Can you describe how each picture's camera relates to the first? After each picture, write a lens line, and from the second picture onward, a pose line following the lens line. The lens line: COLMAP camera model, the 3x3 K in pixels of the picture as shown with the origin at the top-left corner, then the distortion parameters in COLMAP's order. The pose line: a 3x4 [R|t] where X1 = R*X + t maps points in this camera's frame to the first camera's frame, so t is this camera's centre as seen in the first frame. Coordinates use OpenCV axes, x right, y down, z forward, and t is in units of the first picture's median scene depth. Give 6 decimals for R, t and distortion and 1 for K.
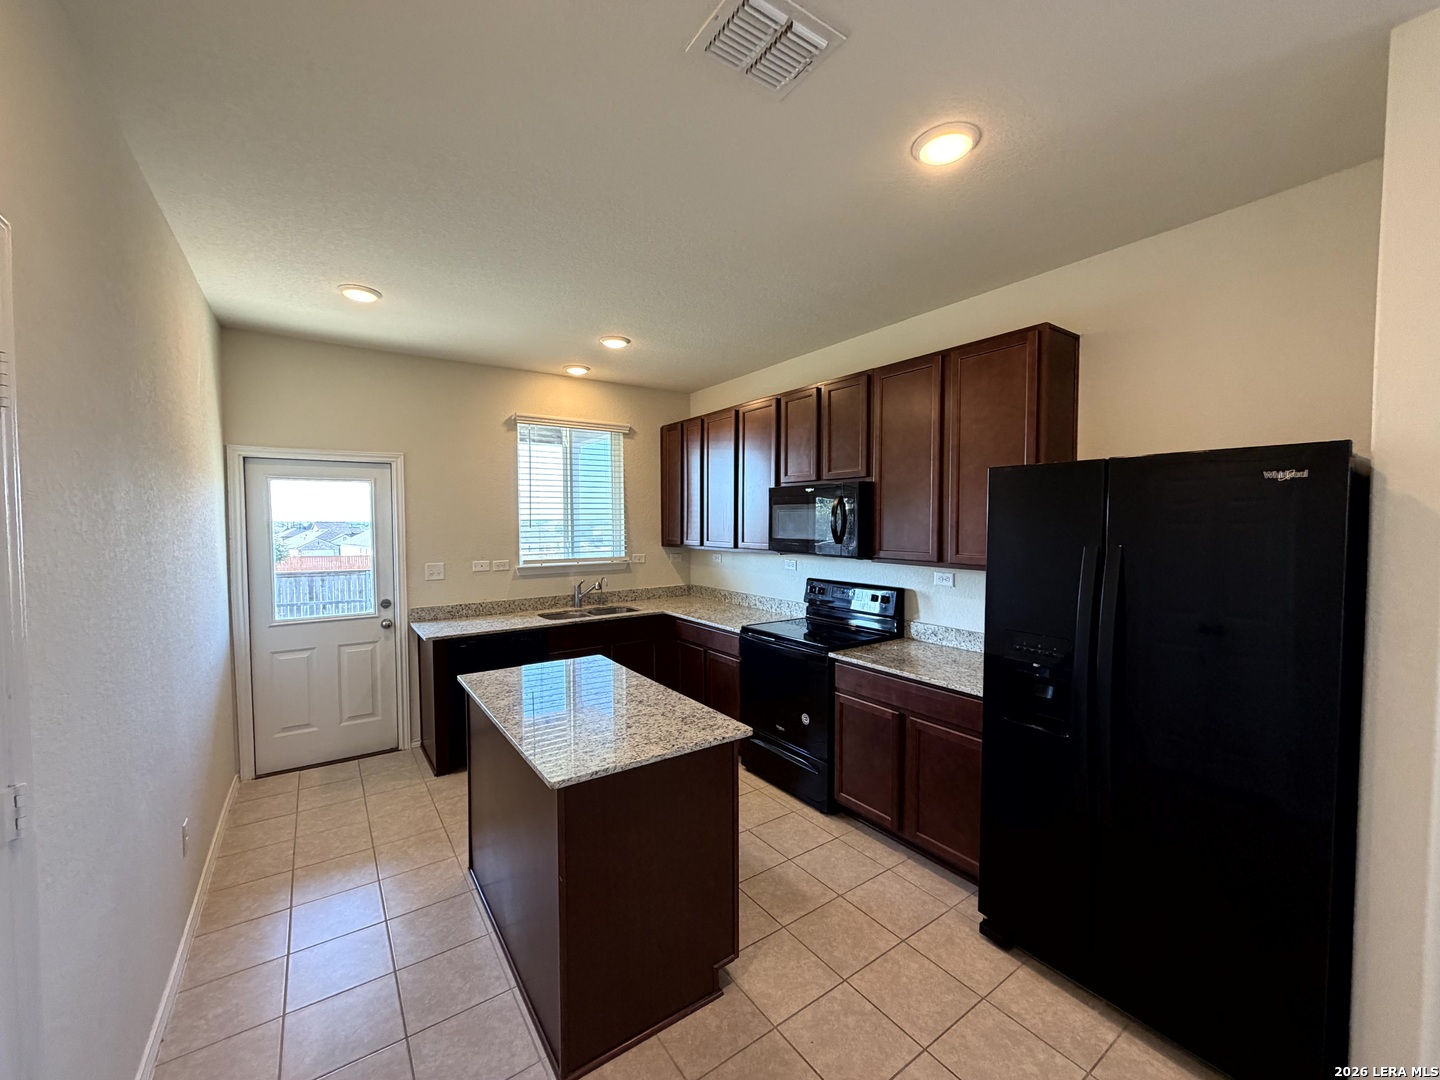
lens RADIAL K [[573.6, 0, 726.0], [0, 573.6, 536.5], [0, 0, 1]] dist [-0.001020, 0.000641]
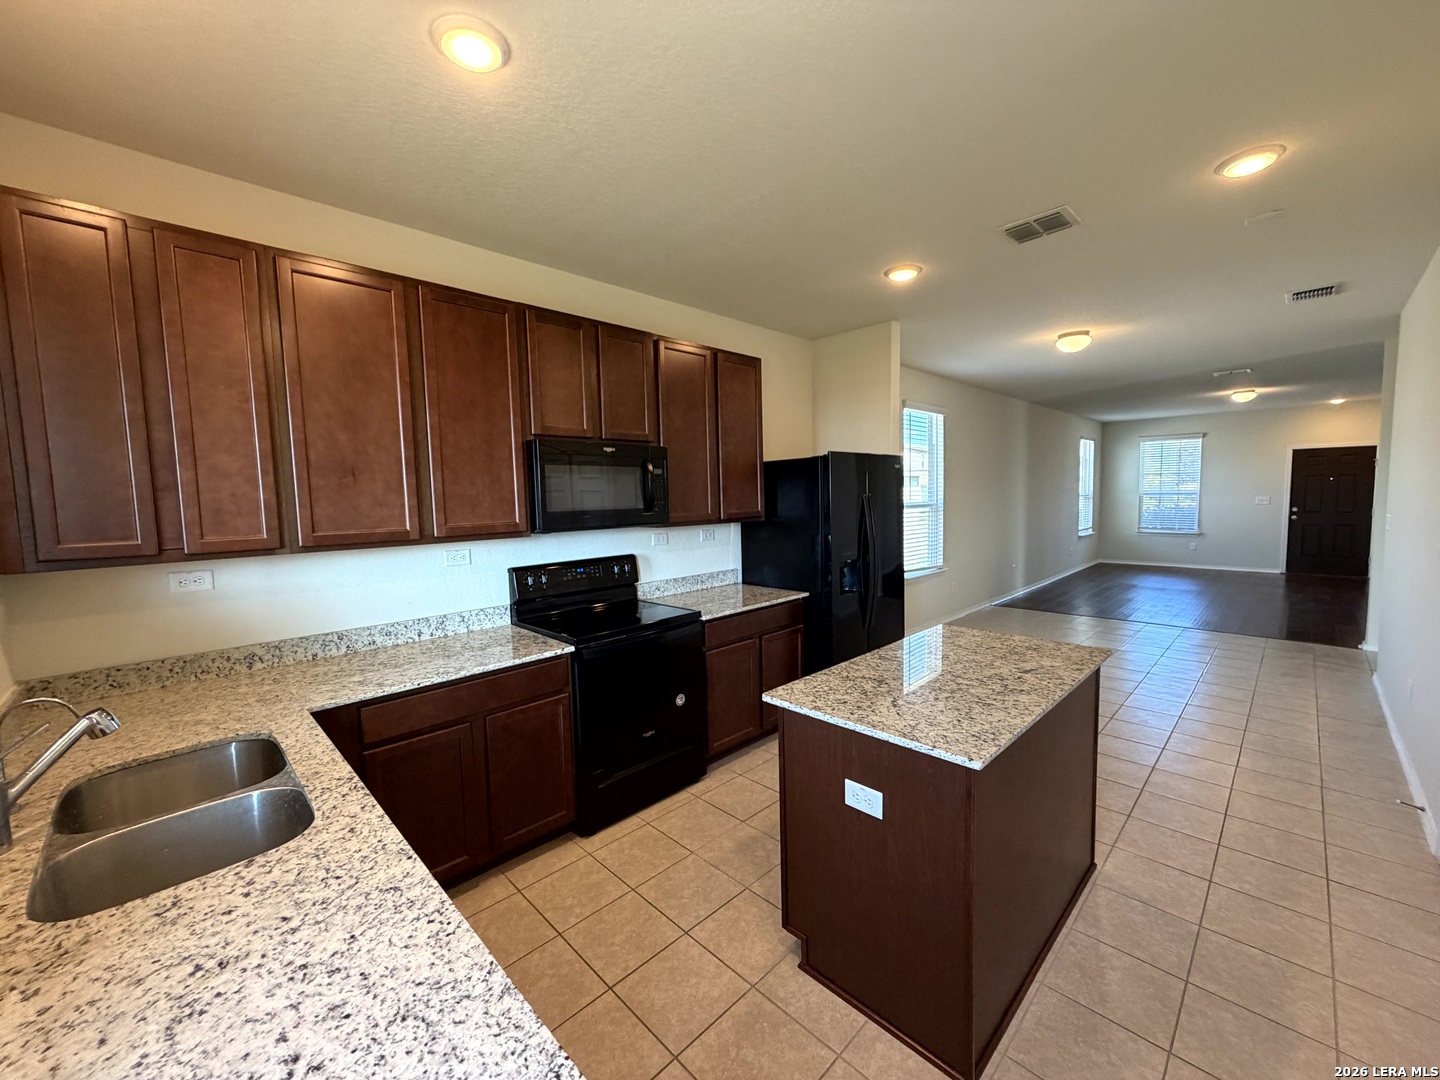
lens RADIAL K [[573.6, 0, 720.3], [0, 573.6, 540.4], [0, 0, 1]] dist [-0.001020, 0.000641]
pose [[-0.168885, -0.074983, 0.982779, -0.567510], [0.047599, 0.995318, 0.084119, -0.010163], [-0.984486, 0.060986, -0.164525, 0.797937]]
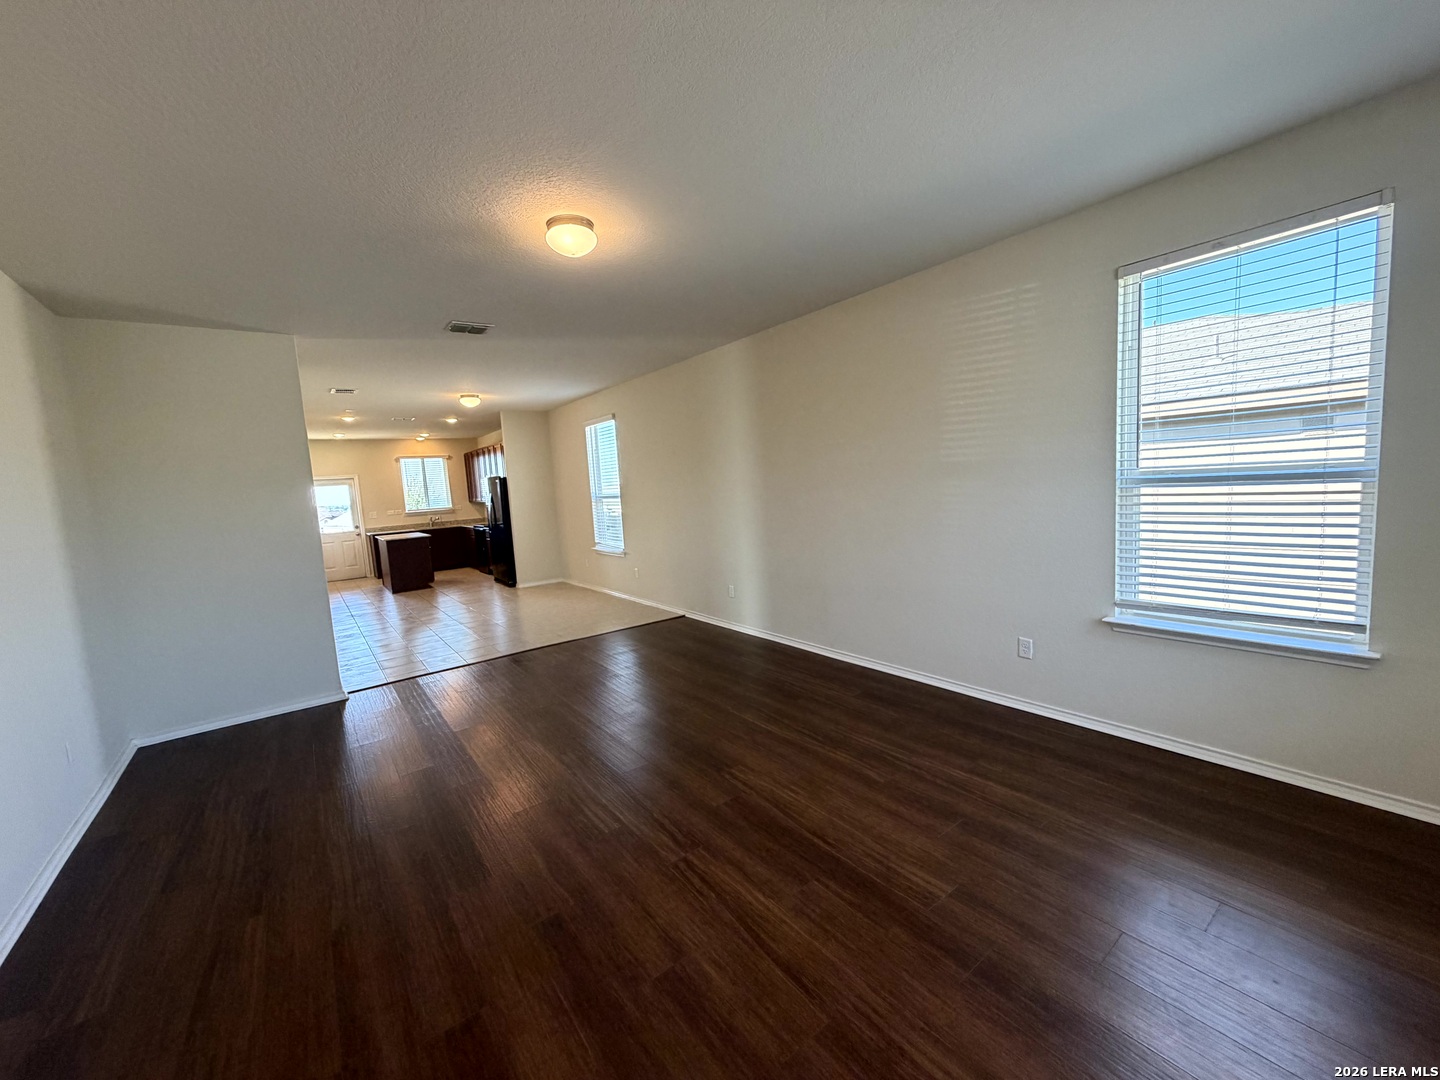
lens RADIAL K [[573.6, 0, 723.0], [0, 573.6, 539.2], [0, 0, 1]] dist [-0.001020, 0.000641]
pose [[0.997904, -0.062457, 0.016921, 1.130315], [0.061049, 0.995406, 0.073760, 0.073292], [-0.021450, -0.072573, 0.997132, -1.821114]]
